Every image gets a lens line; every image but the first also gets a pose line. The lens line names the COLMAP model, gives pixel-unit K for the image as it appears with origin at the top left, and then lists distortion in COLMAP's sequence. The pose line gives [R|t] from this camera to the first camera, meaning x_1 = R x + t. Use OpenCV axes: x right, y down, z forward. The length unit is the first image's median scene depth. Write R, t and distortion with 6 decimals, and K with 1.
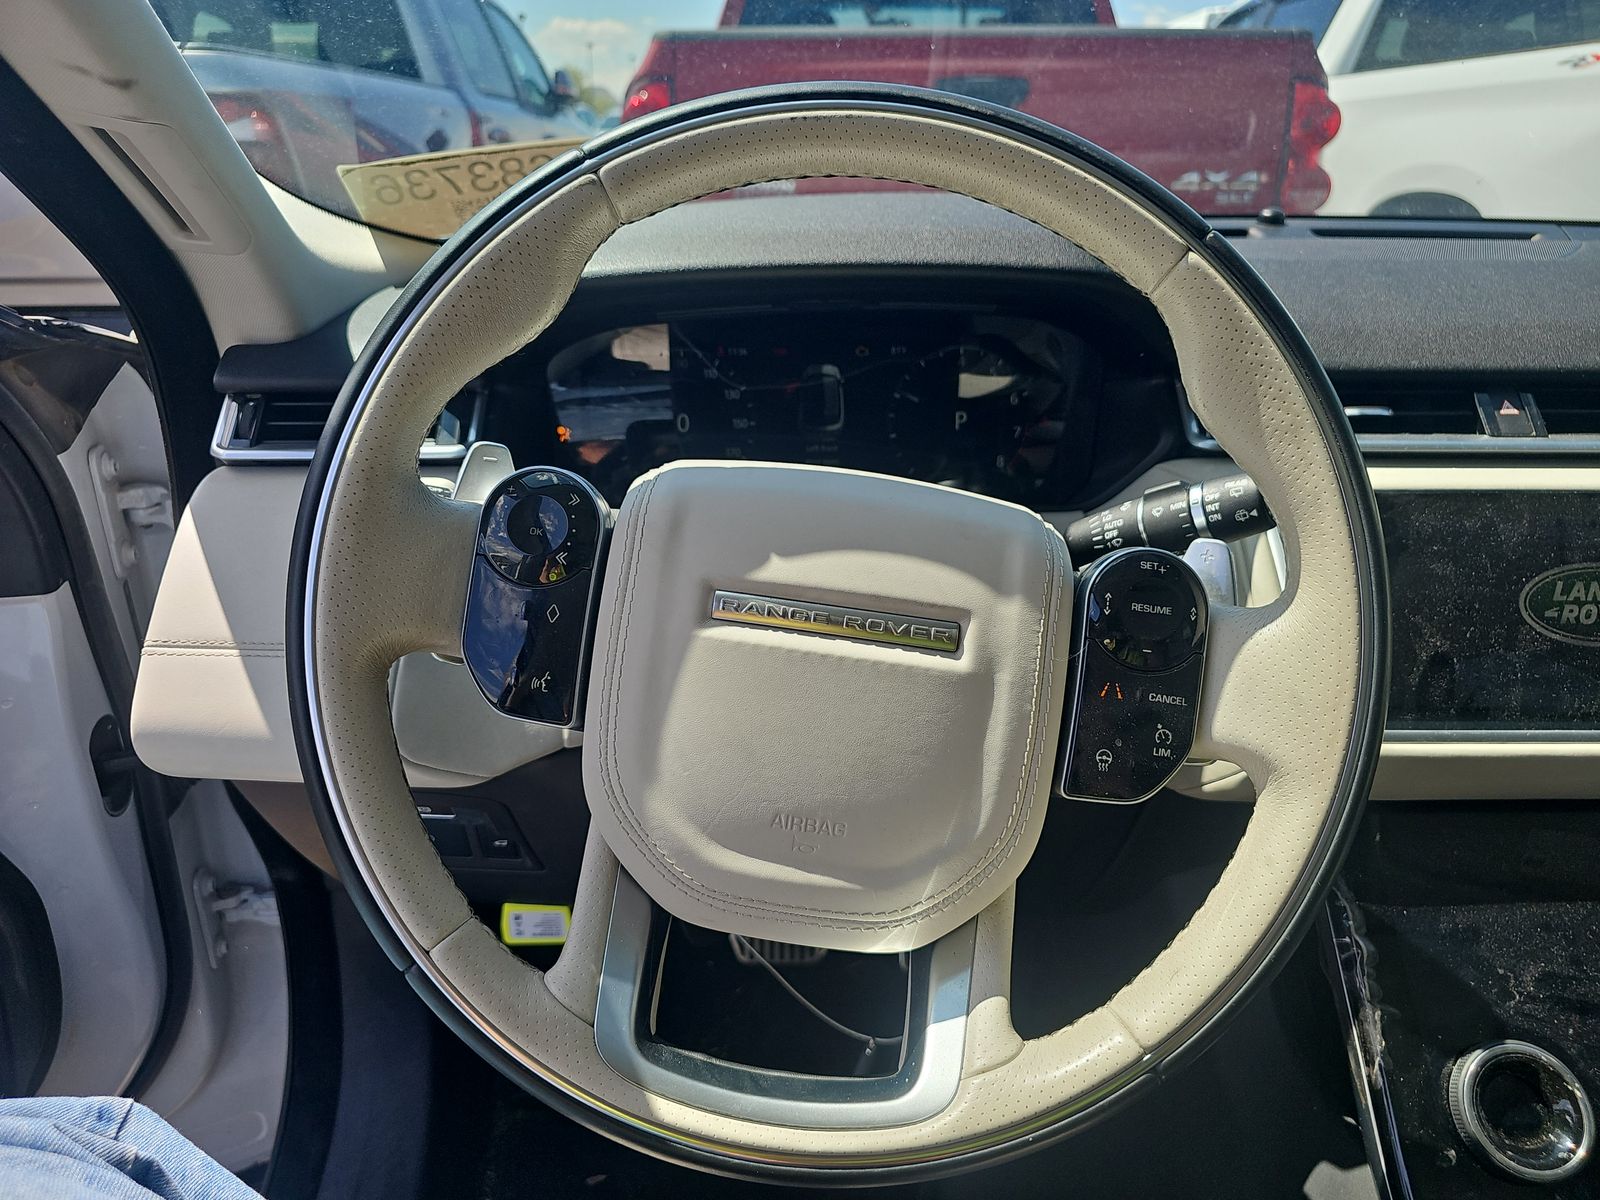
lens RADIAL K [[1067.5, 0, 791.4], [0, 1067.5, 601.4], [0, 0, 1]] dist [0.016682, -0.005570]
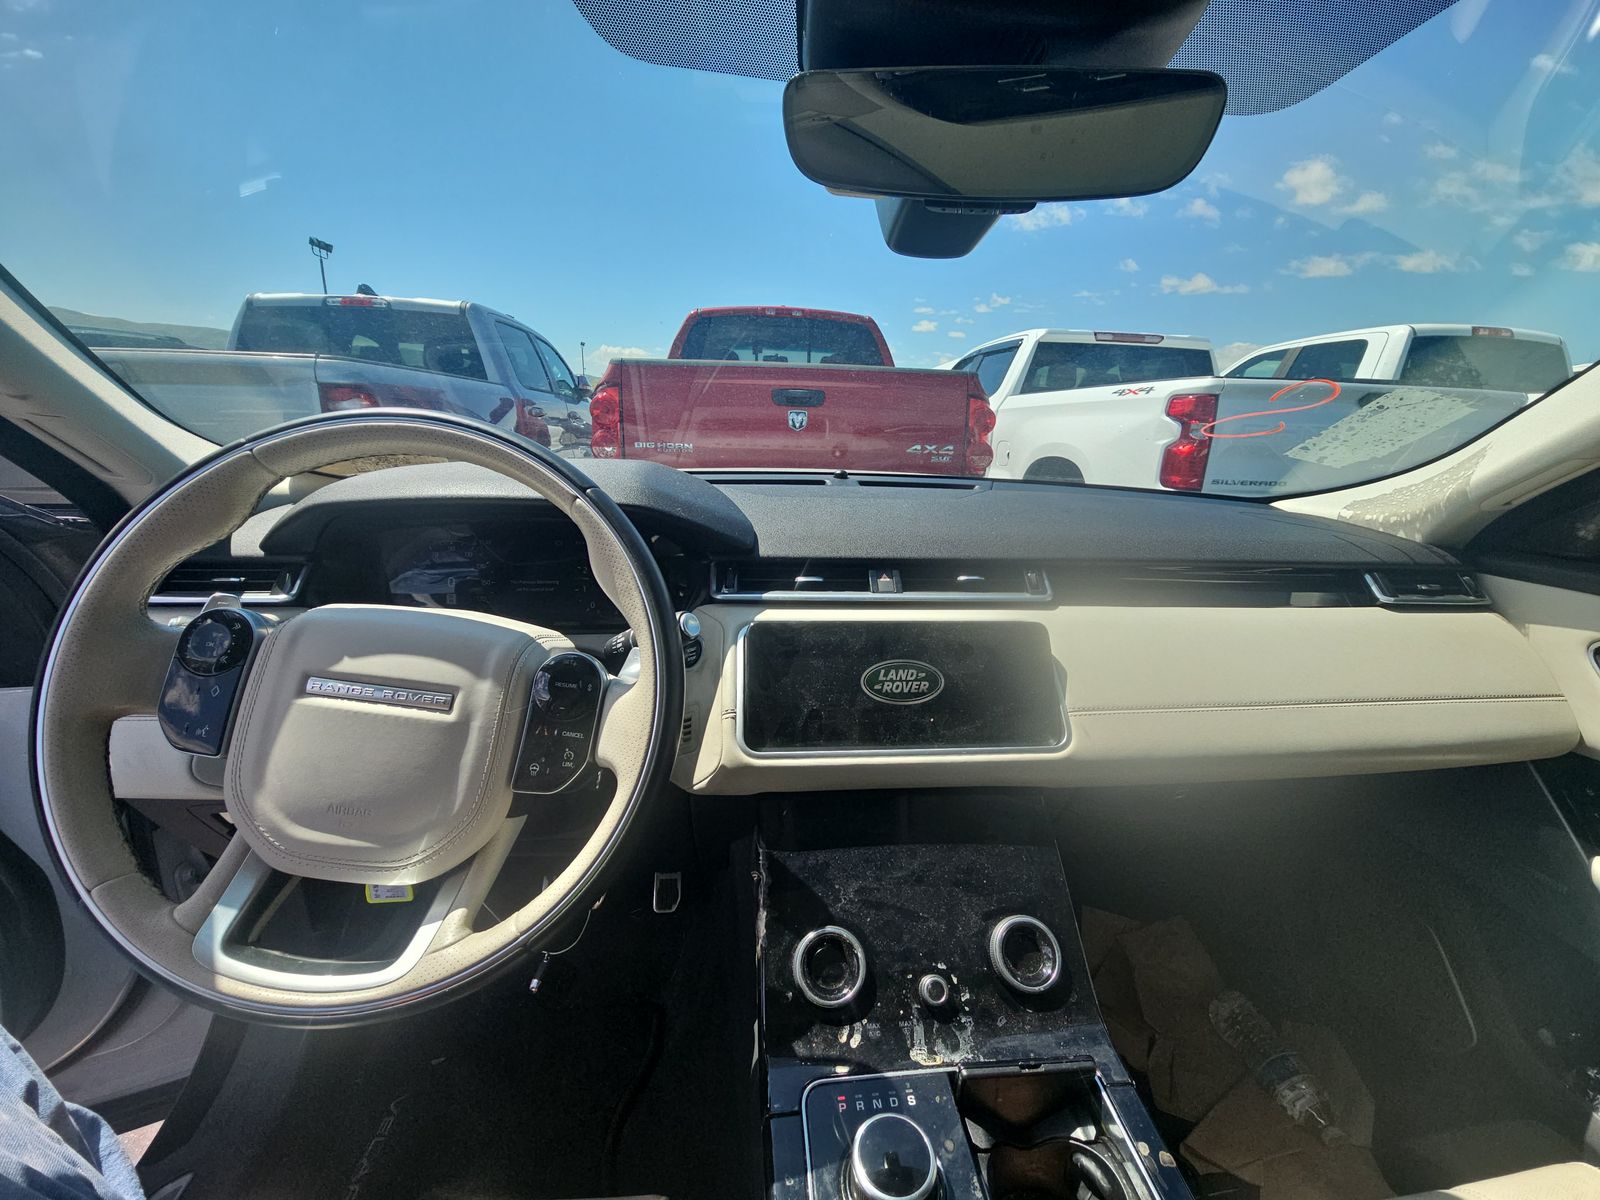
lens RADIAL K [[650.2, 0, 807.0], [0, 650.2, 605.4], [0, 0, 1]] dist [0.002883, -0.003233]
pose [[0.994979, 0.003039, 0.100034, 0.533199], [0.009599, 0.992032, -0.125617, 0.012797], [-0.099619, 0.125947, 0.987023, -0.140553]]
